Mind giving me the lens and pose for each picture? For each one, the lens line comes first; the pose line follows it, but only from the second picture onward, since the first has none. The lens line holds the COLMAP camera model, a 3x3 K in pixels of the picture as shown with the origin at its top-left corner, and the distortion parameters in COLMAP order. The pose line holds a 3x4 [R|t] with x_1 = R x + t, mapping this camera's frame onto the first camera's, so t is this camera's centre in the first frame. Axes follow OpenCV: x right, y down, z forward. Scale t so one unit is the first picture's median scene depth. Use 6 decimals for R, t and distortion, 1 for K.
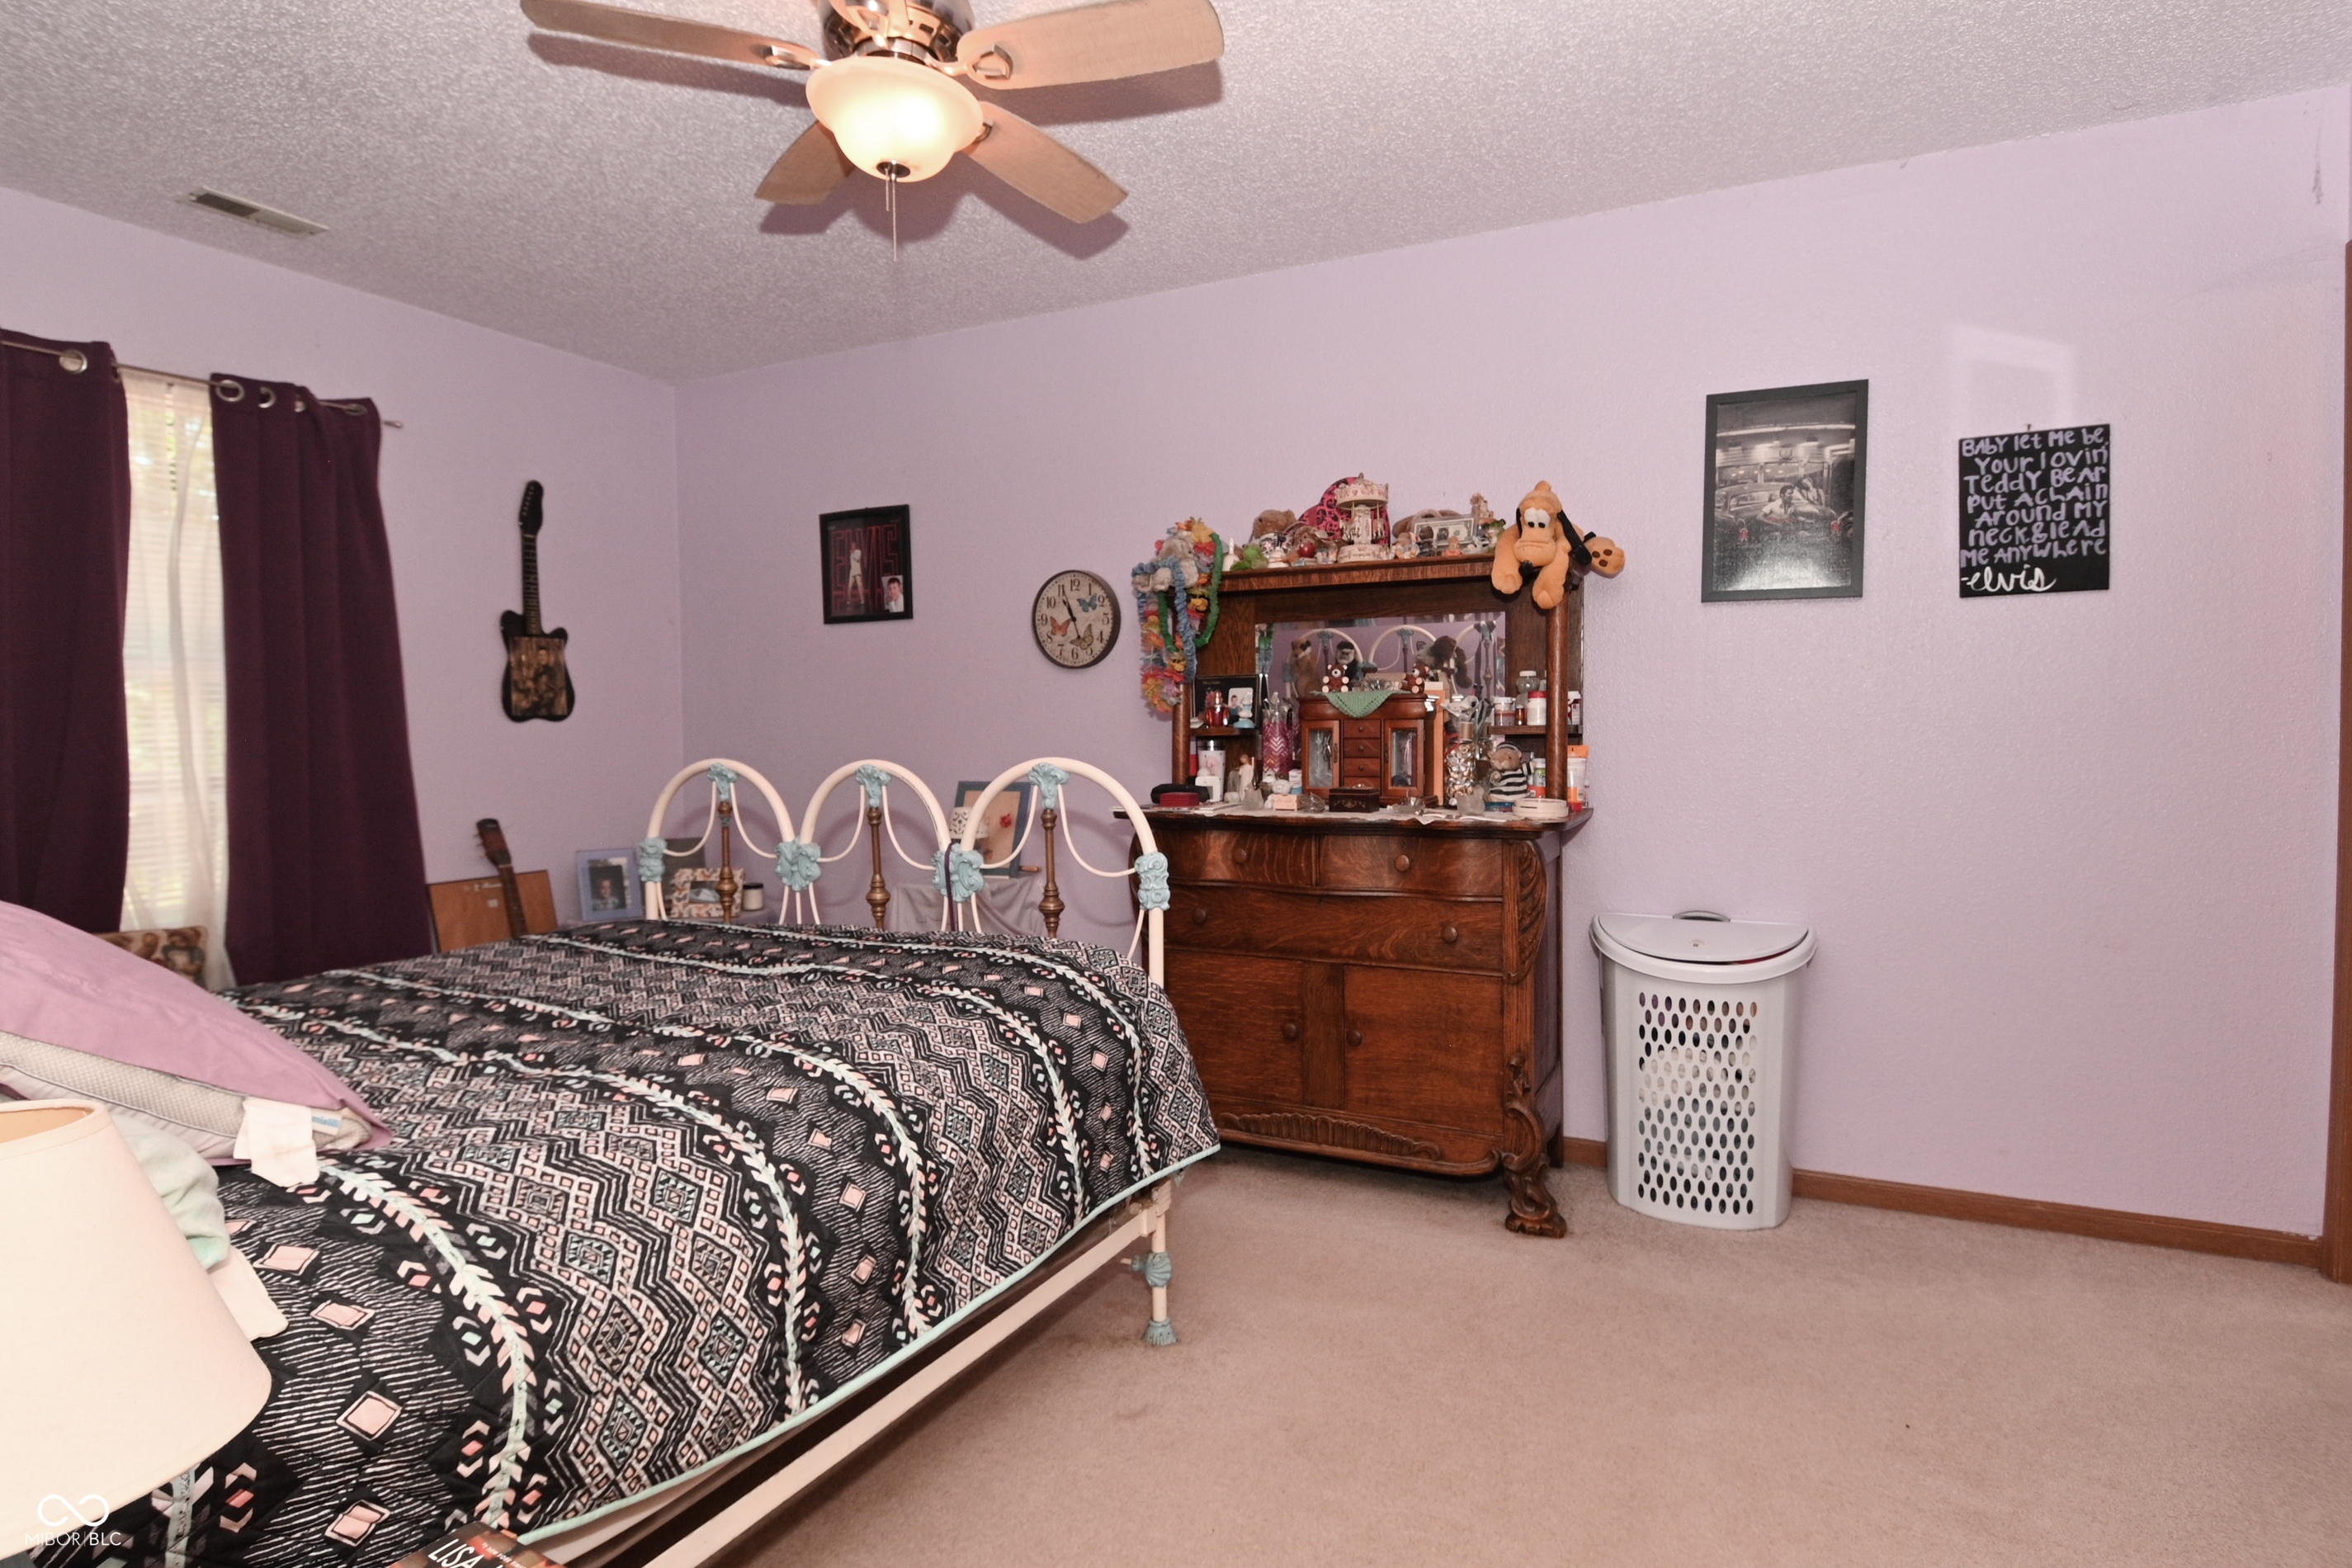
lens RADIAL K [[1253.1, 0, 1176.0], [0, 1253.1, 784.0], [0, 0, 1]] dist [0.000925, -0.018628]
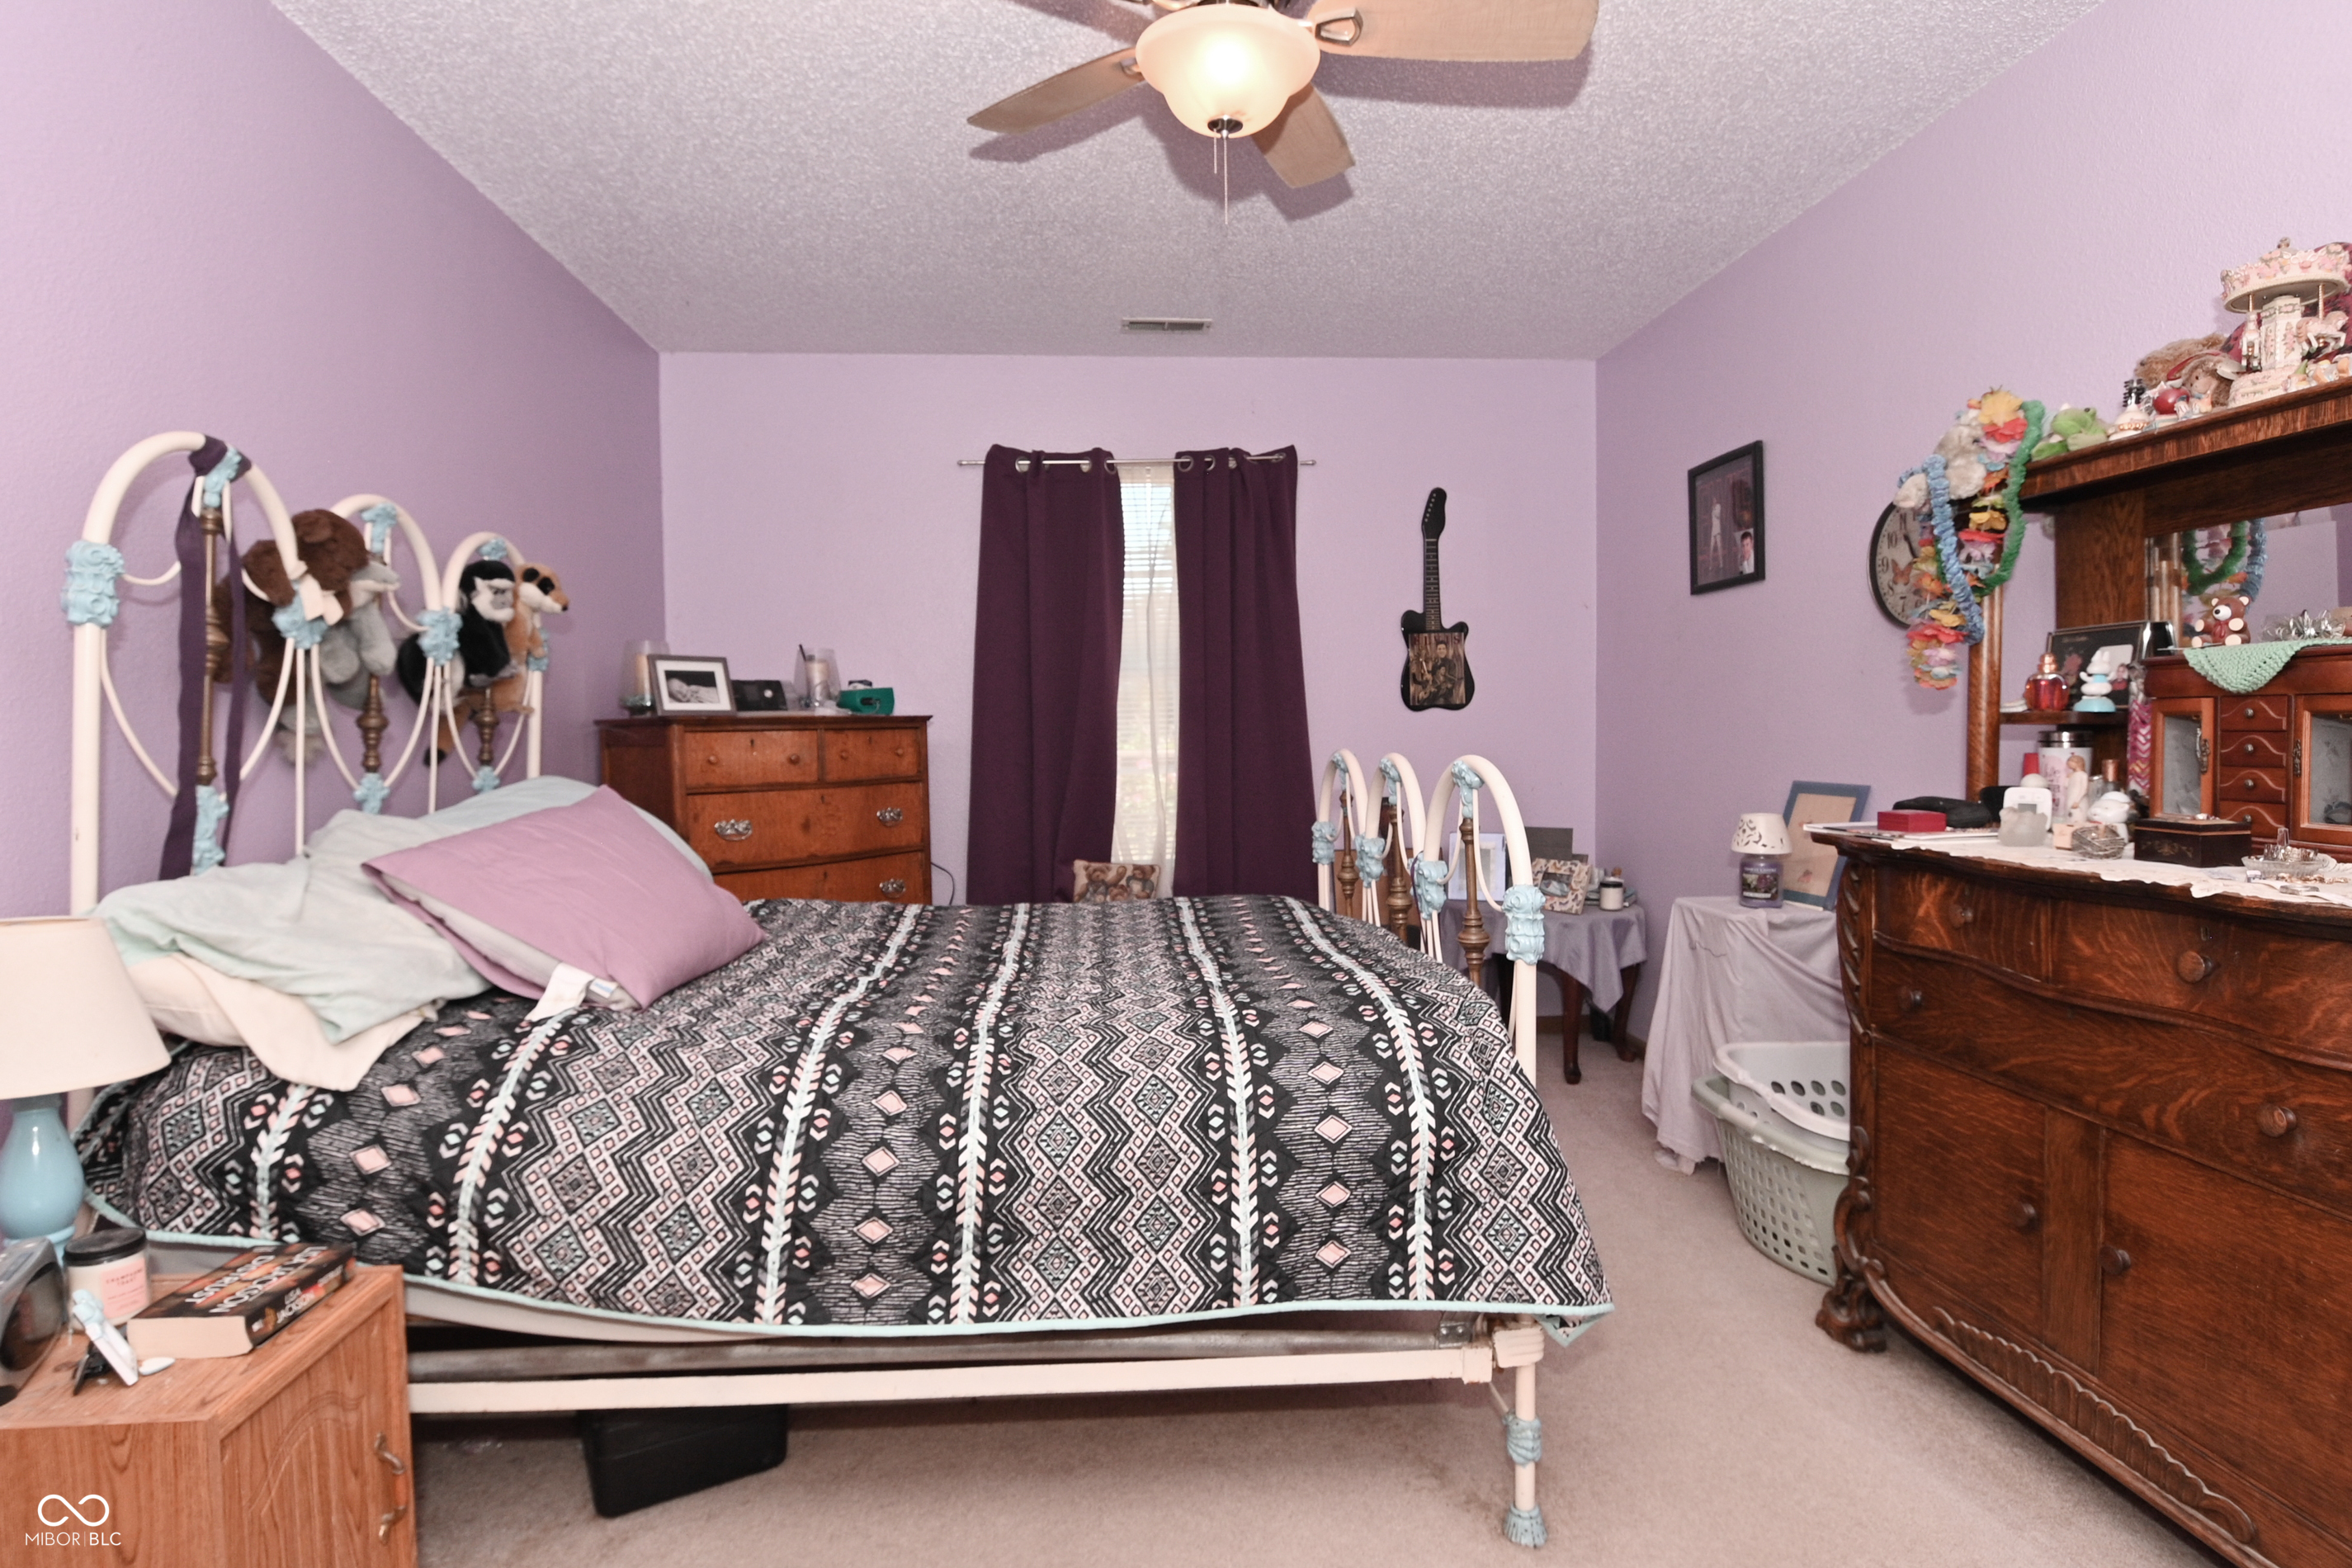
lens RADIAL K [[1234.8, 0, 1176.0], [0, 1234.8, 784.0], [0, 0, 1]] dist [0.020640, -0.029910]
pose [[0.501358, 0.041157, -0.864260, 0.396624], [-0.026794, 0.999127, 0.032037, -0.018876], [0.864825, 0.007095, 0.502023, 0.346975]]
